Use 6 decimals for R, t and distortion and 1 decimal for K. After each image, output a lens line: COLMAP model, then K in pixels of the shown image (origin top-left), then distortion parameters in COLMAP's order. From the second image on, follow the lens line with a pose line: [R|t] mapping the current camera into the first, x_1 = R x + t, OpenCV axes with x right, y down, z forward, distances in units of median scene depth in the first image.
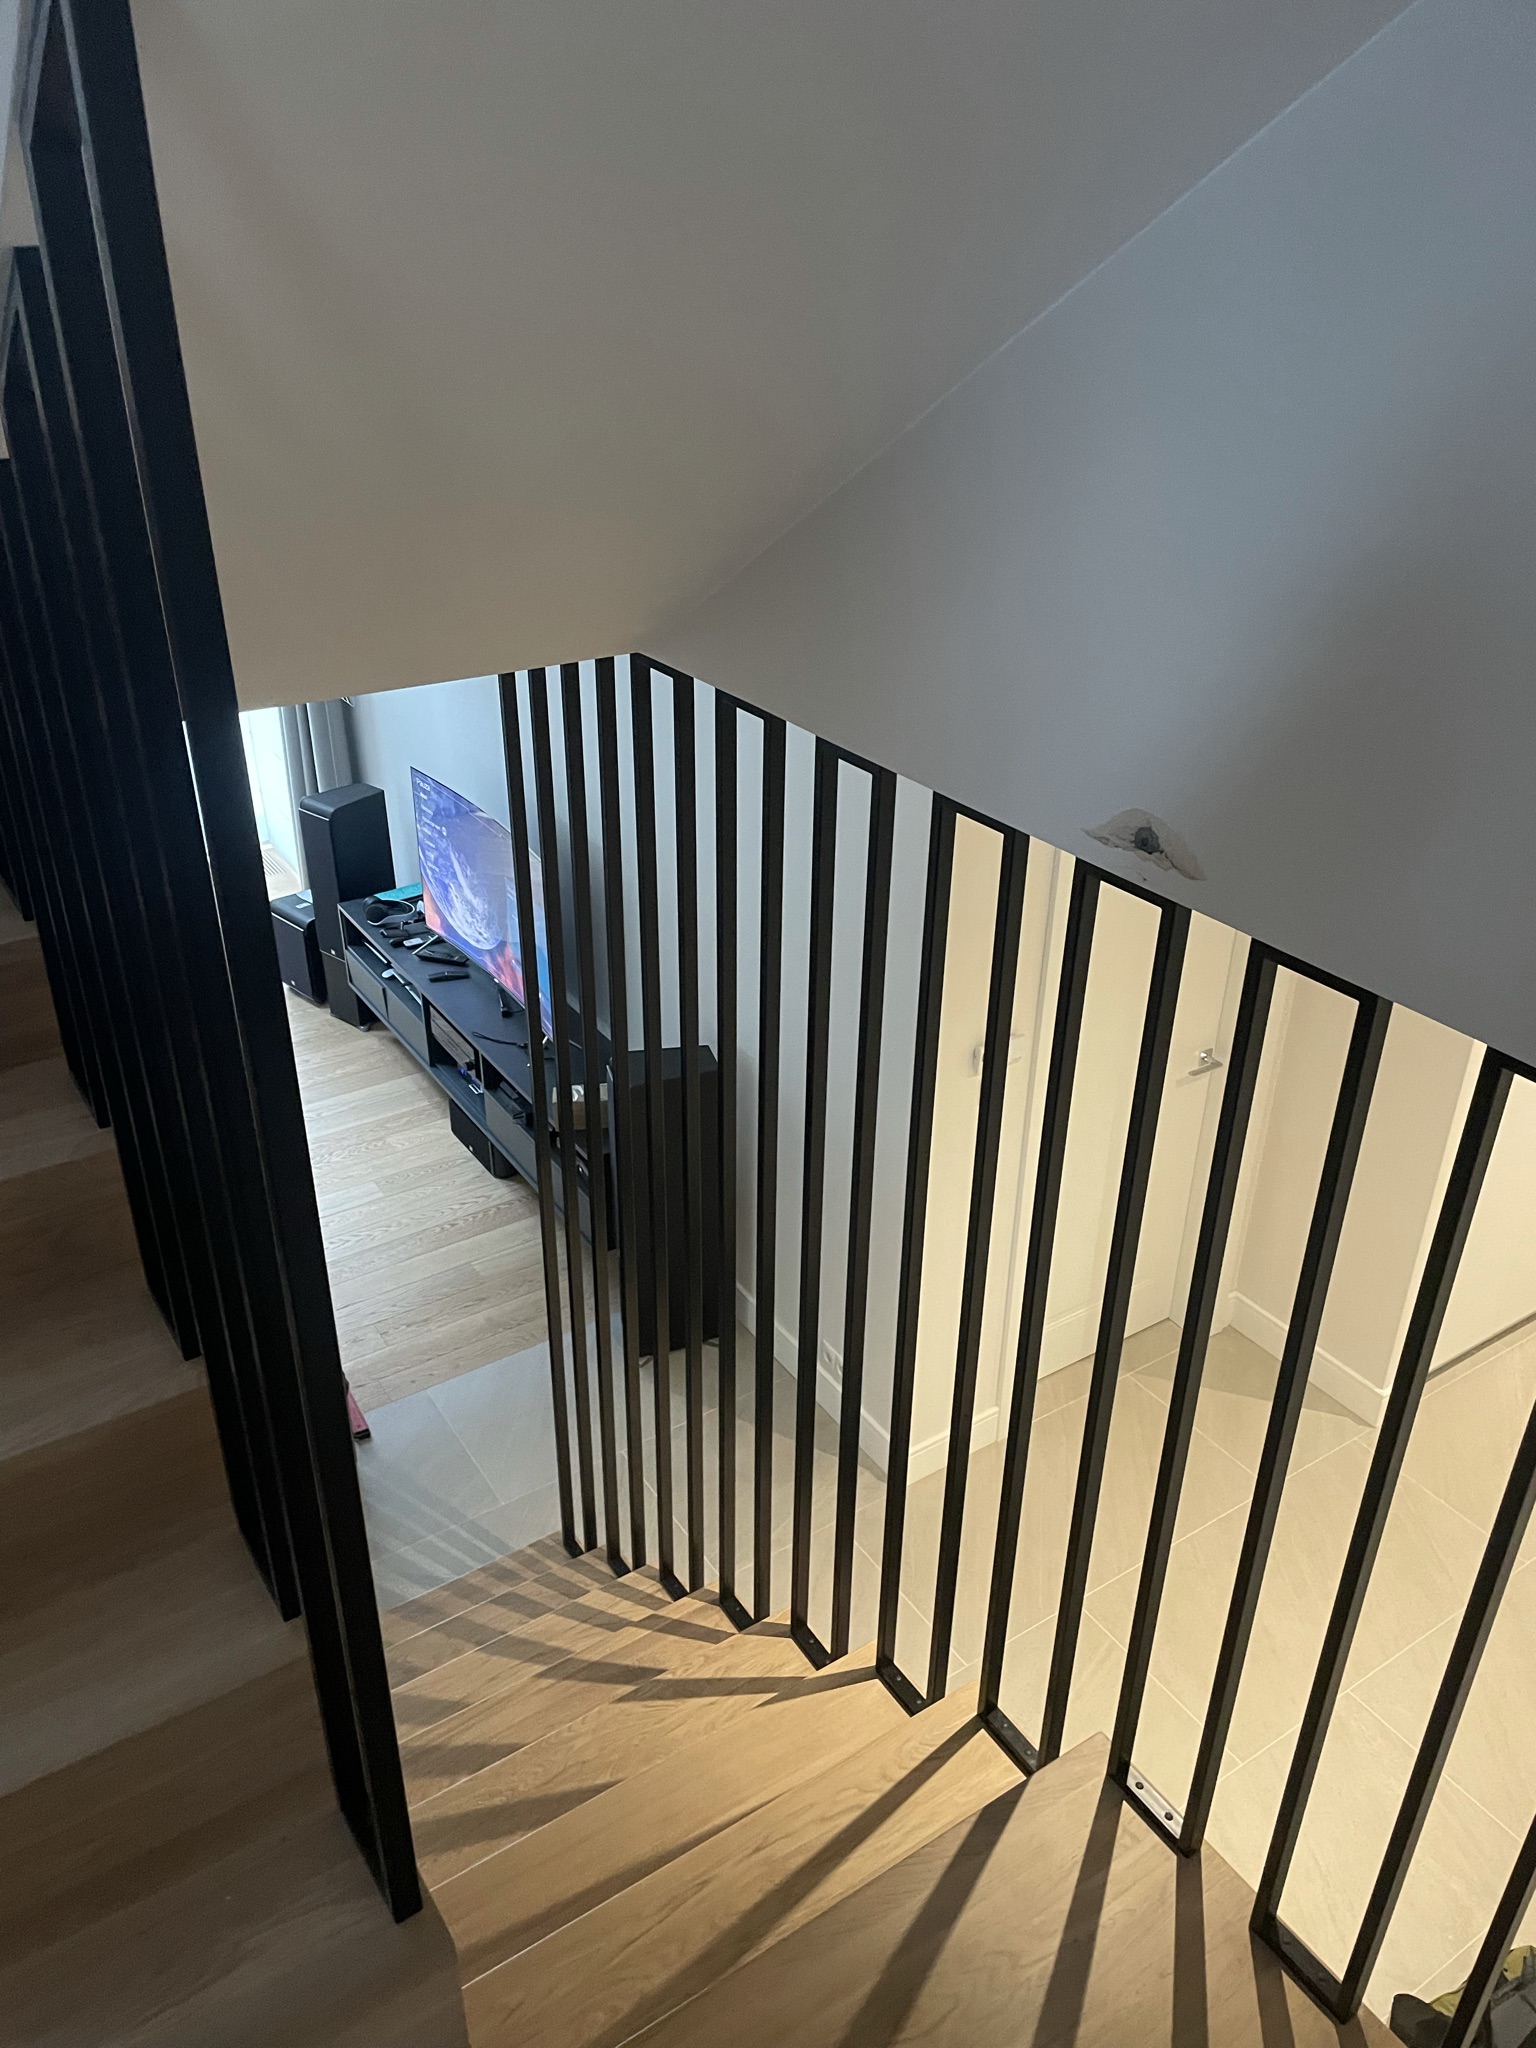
lens RADIAL K [[1532.9, 0, 751.9], [0, 1532.9, 1014.9], [0, 0, 1]] dist [0.088543, -0.115829]
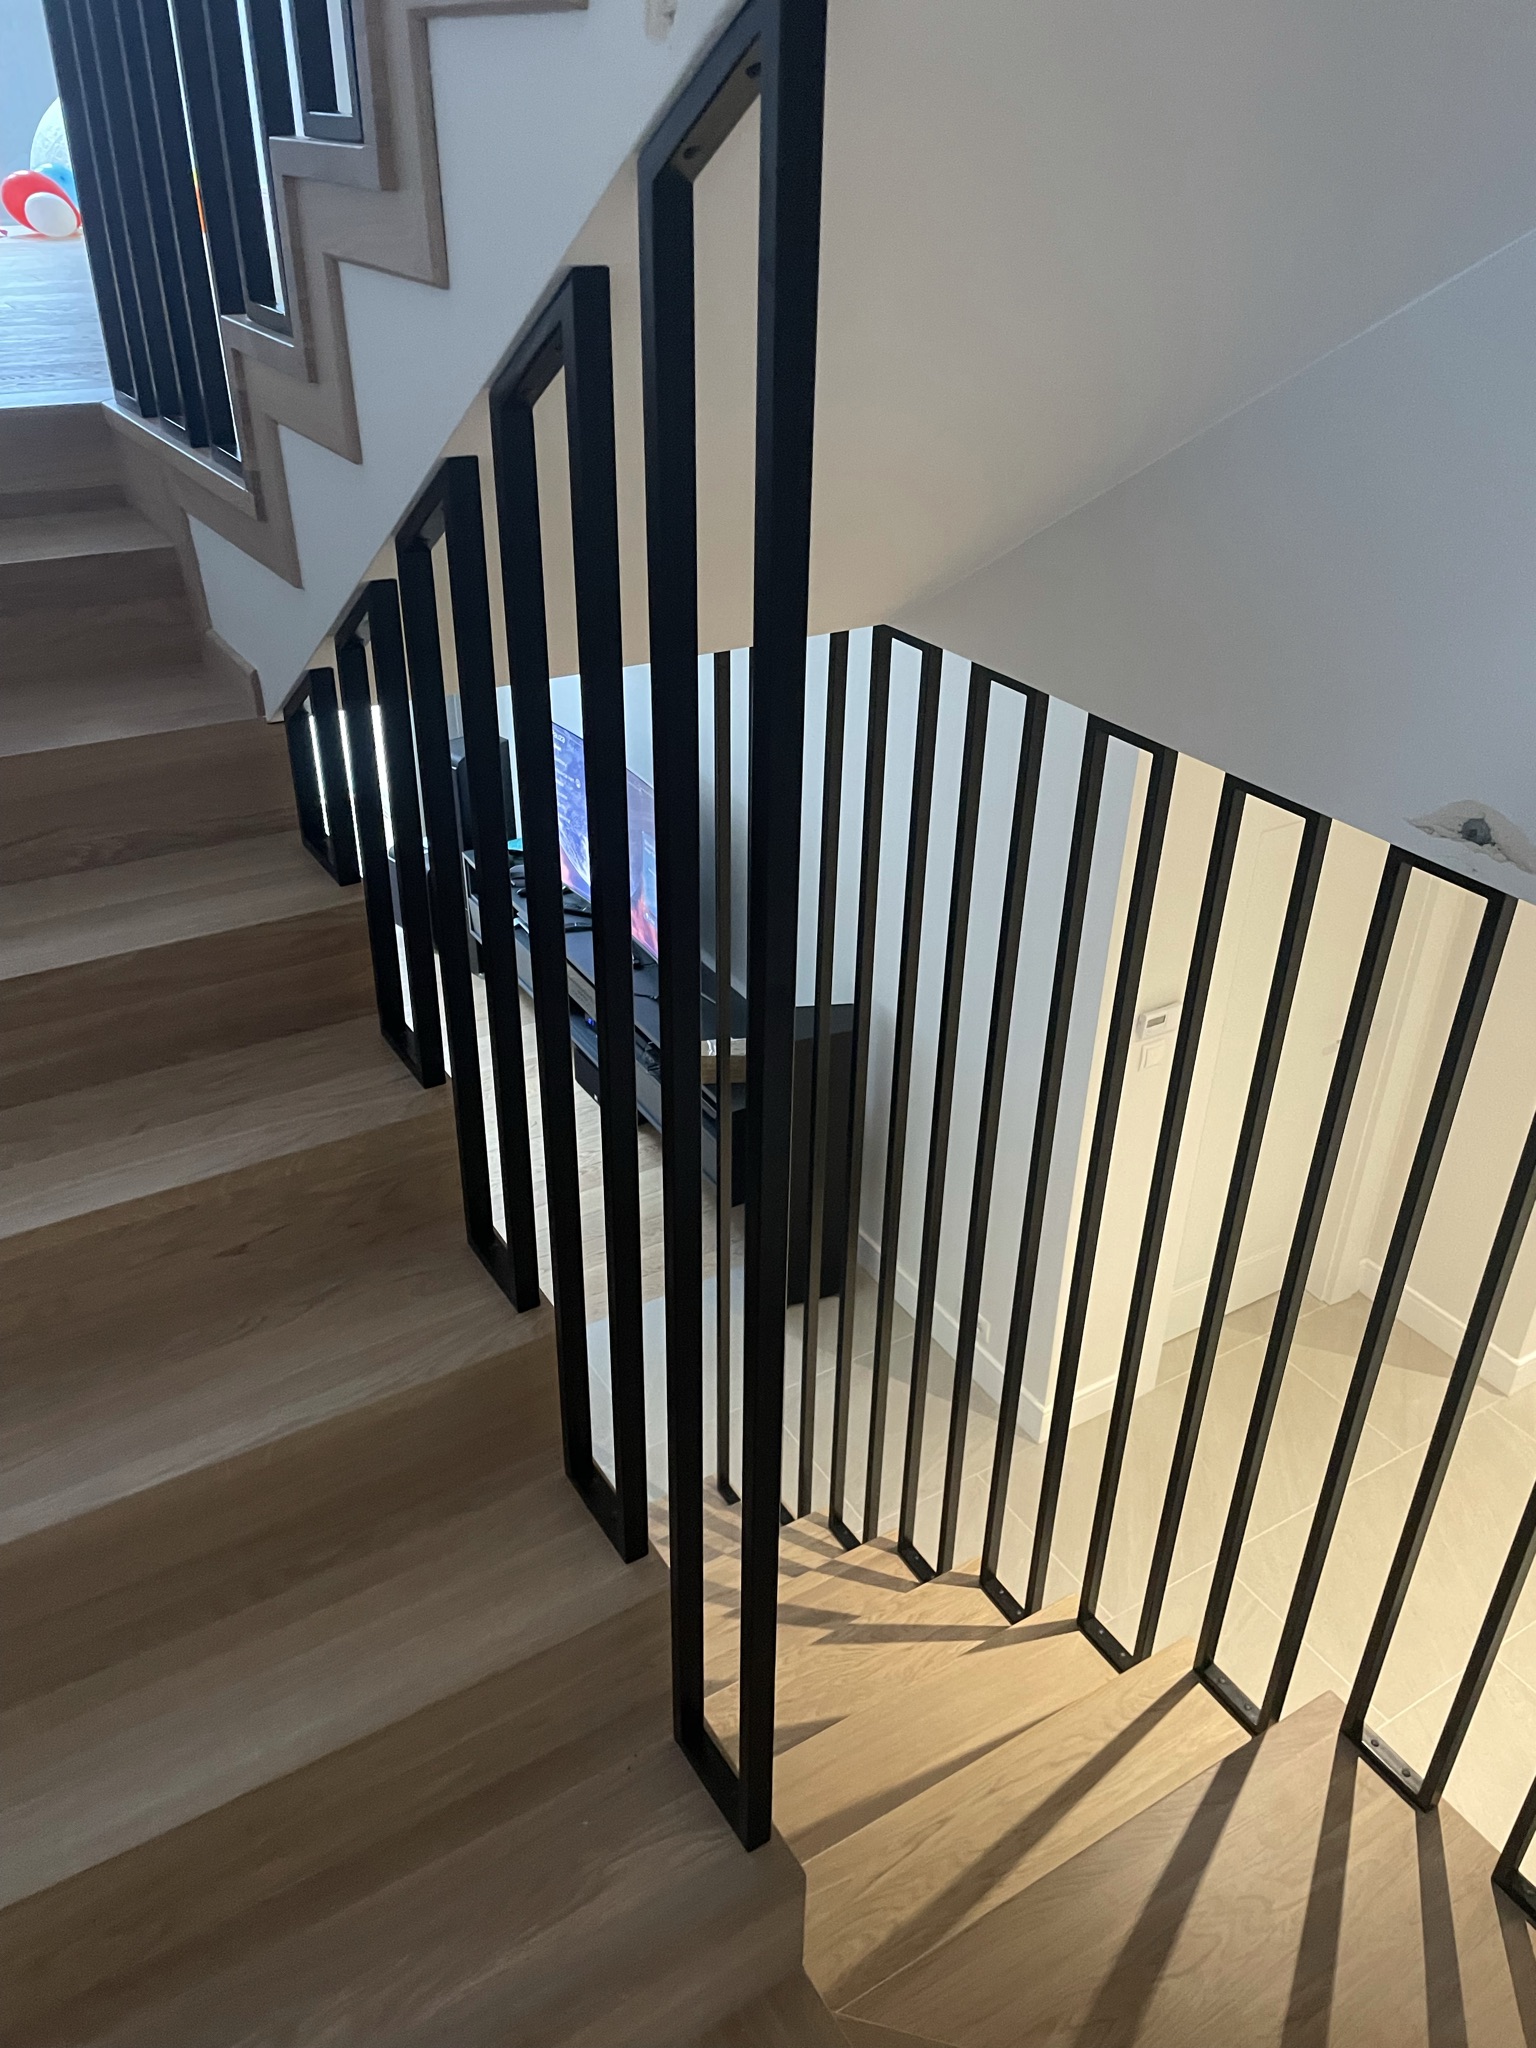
lens RADIAL K [[1537.7, 0, 771.7], [0, 1537.7, 1026.3], [0, 0, 1]] dist [0.094364, -0.118501]
pose [[0.999620, 0.023233, -0.014864, -0.135955], [-0.022601, 0.998886, 0.041415, -0.012997], [0.015809, -0.041063, 0.999031, -0.022184]]
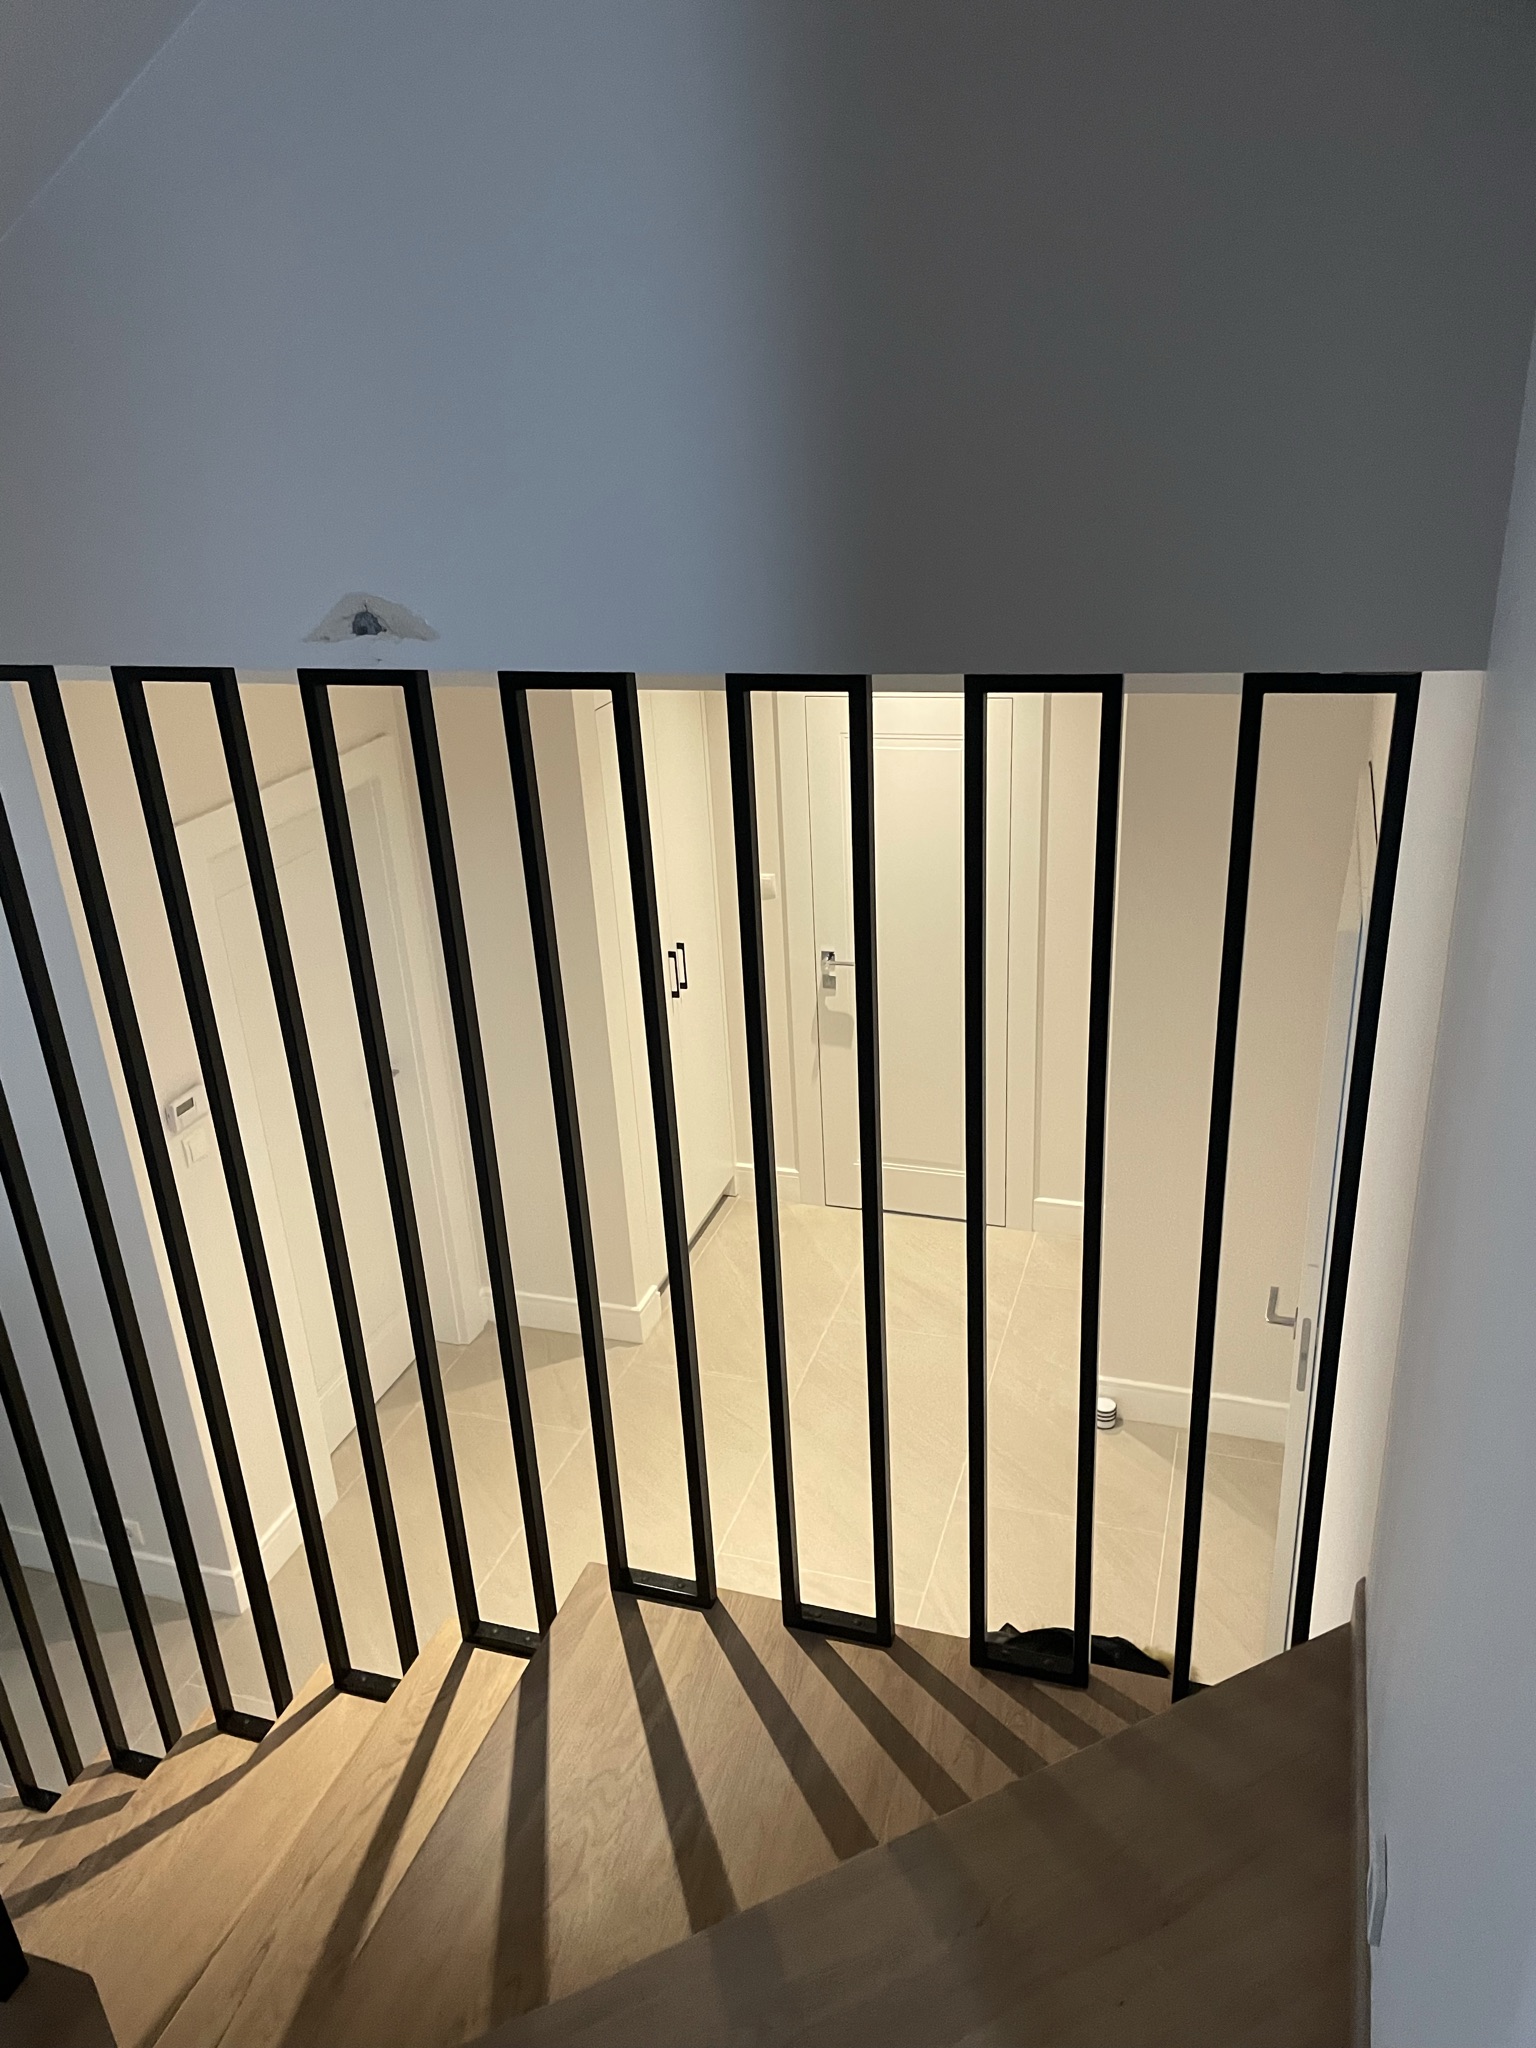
lens RADIAL K [[1559.8, 0, 754.9], [0, 1559.8, 1031.7], [0, 0, 1]] dist [0.063393, -0.095090]
pose [[0.779889, -0.297604, 0.550640, -0.143470], [0.348733, 0.937138, 0.012572, 0.158942], [-0.519767, 0.182221, 0.834648, 0.035985]]
